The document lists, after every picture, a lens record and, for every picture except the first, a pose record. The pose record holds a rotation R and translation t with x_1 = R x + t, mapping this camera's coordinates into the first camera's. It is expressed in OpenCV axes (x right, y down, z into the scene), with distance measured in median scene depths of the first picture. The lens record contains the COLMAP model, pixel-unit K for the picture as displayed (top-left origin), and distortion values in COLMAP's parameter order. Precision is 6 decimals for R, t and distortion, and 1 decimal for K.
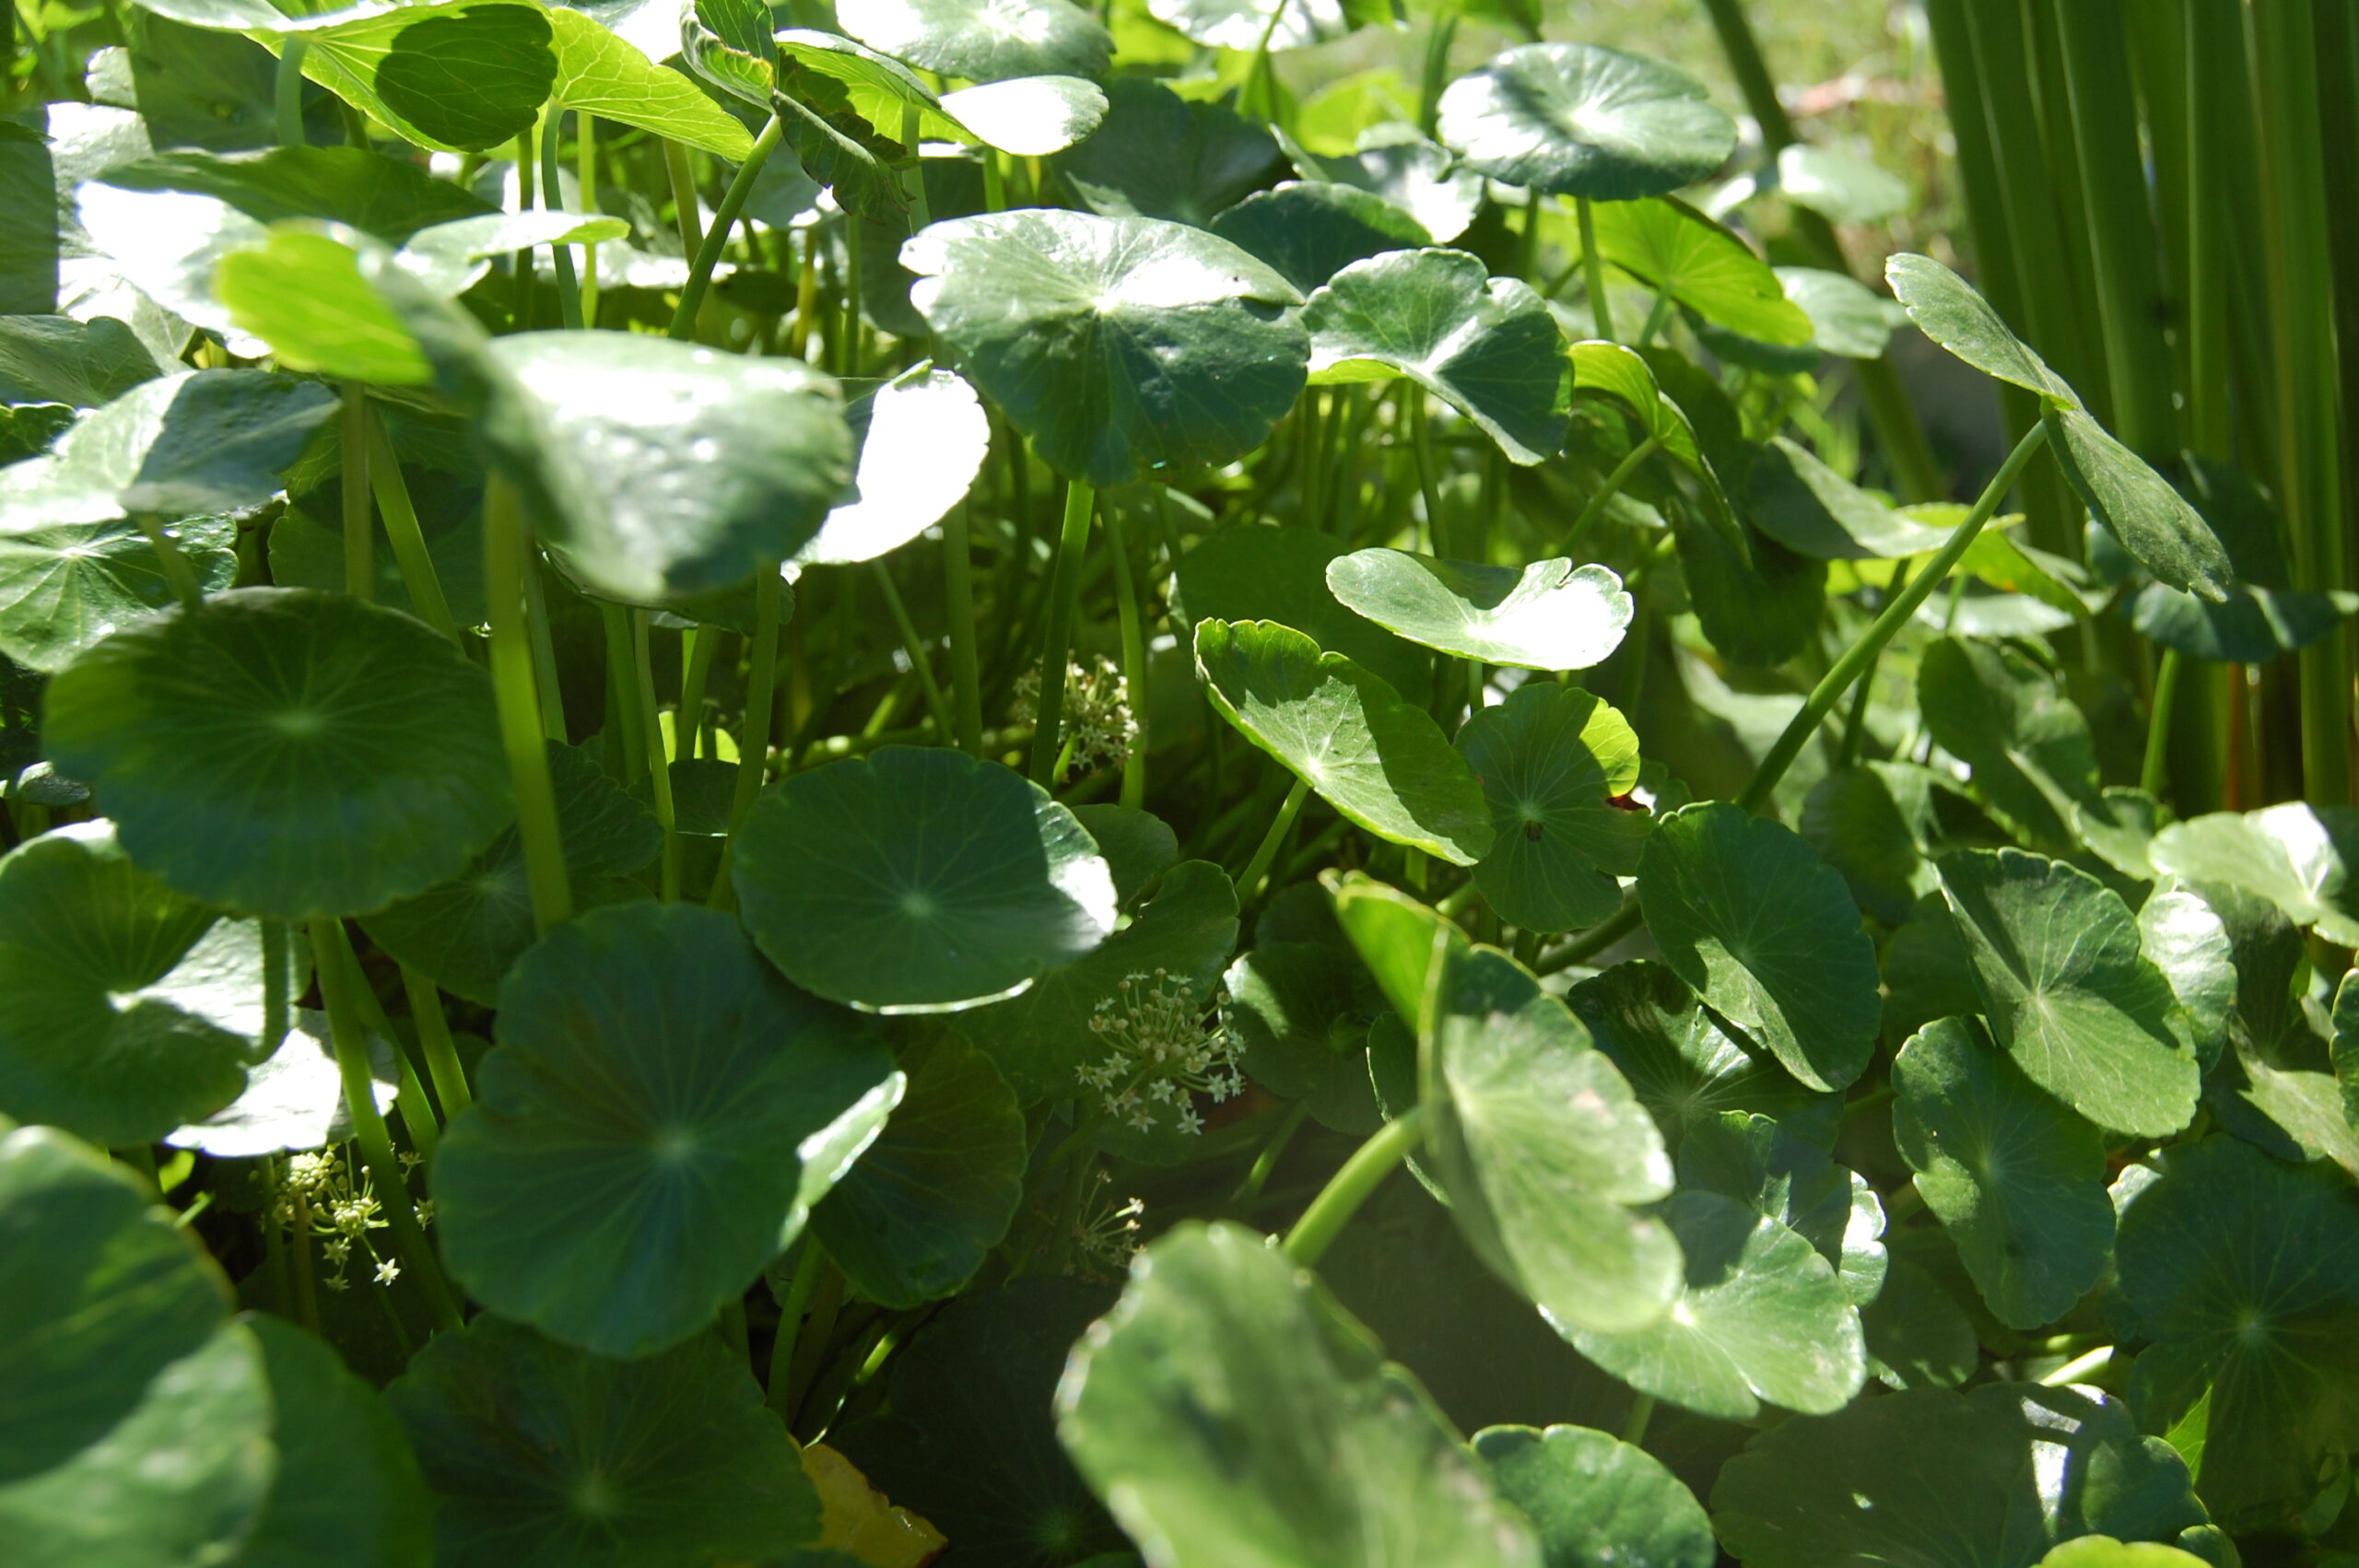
lens RADIAL K [[2561.4, 0, 1224.8], [0, 2561.4, 768.2], [0, 0, 1]] dist [-0.081223, 0.027071]
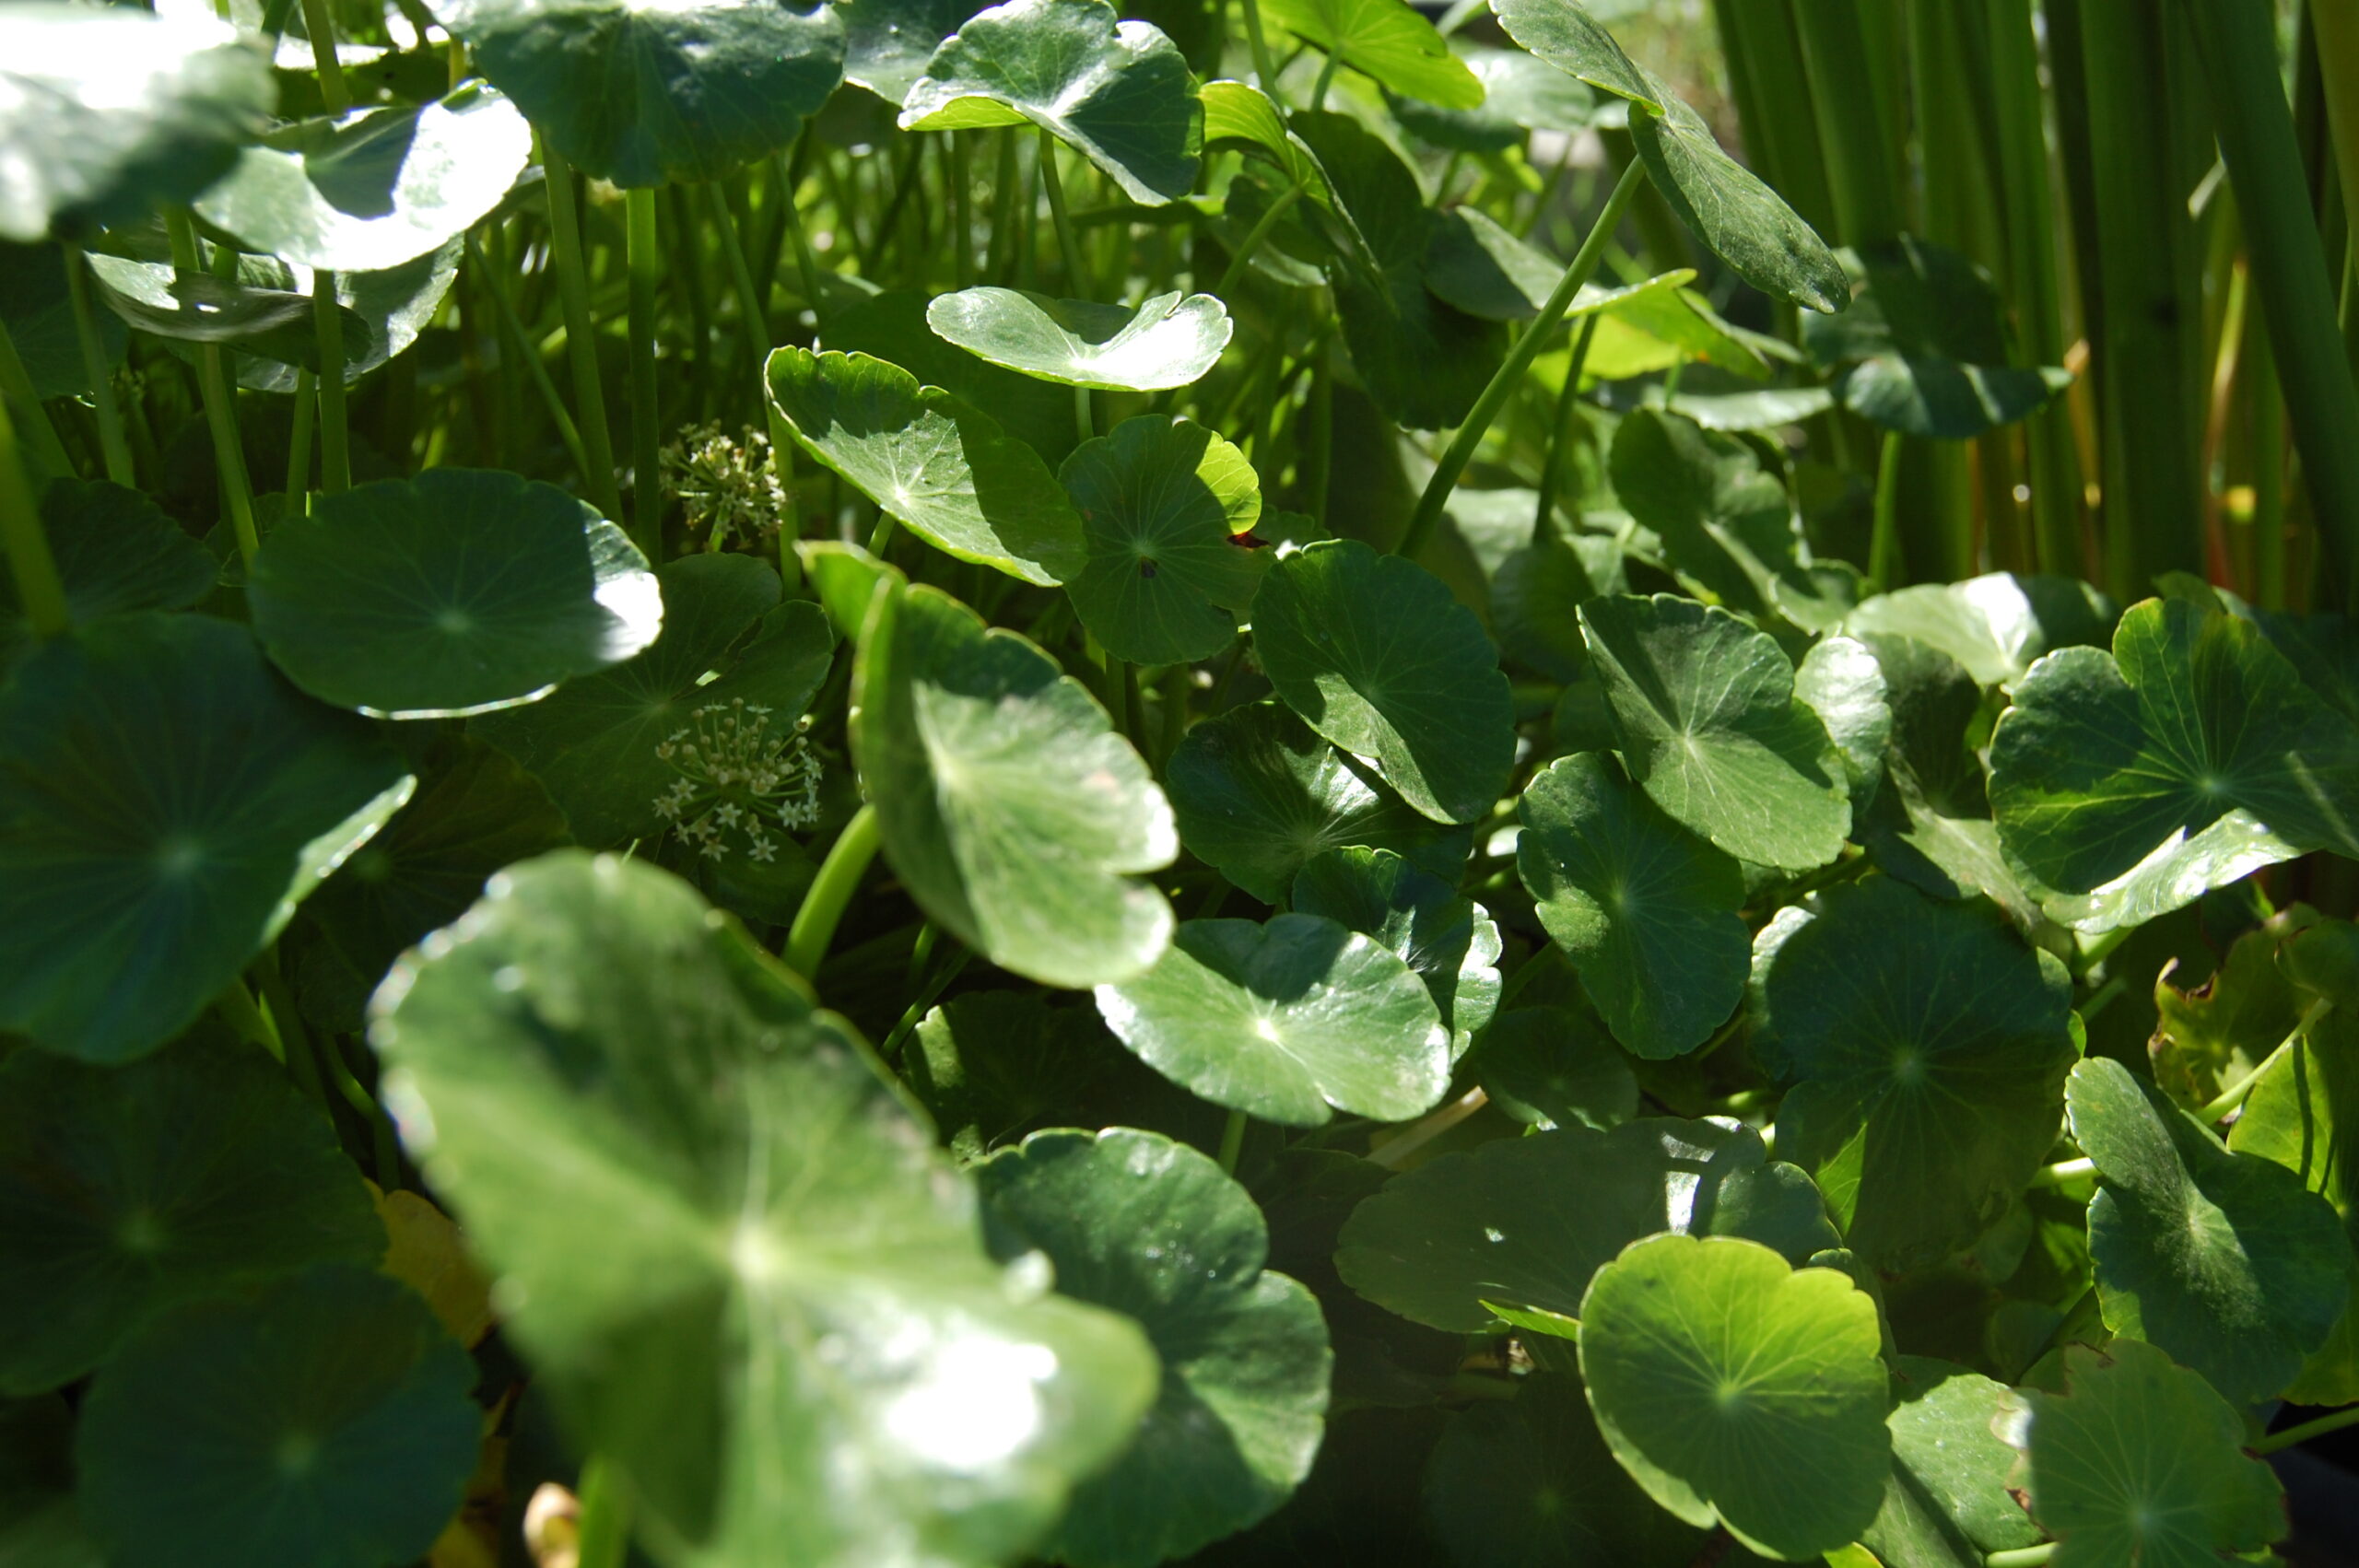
lens RADIAL K [[2561.4, 0, 1224.8], [0, 2561.4, 768.2], [0, 0, 1]] dist [-0.081223, 0.027071]
pose [[0.998678, -0.025681, 0.044531, 0.113137], [0.023847, 0.998864, 0.041249, 0.066847], [-0.045540, -0.040133, 0.998156, 0.013213]]
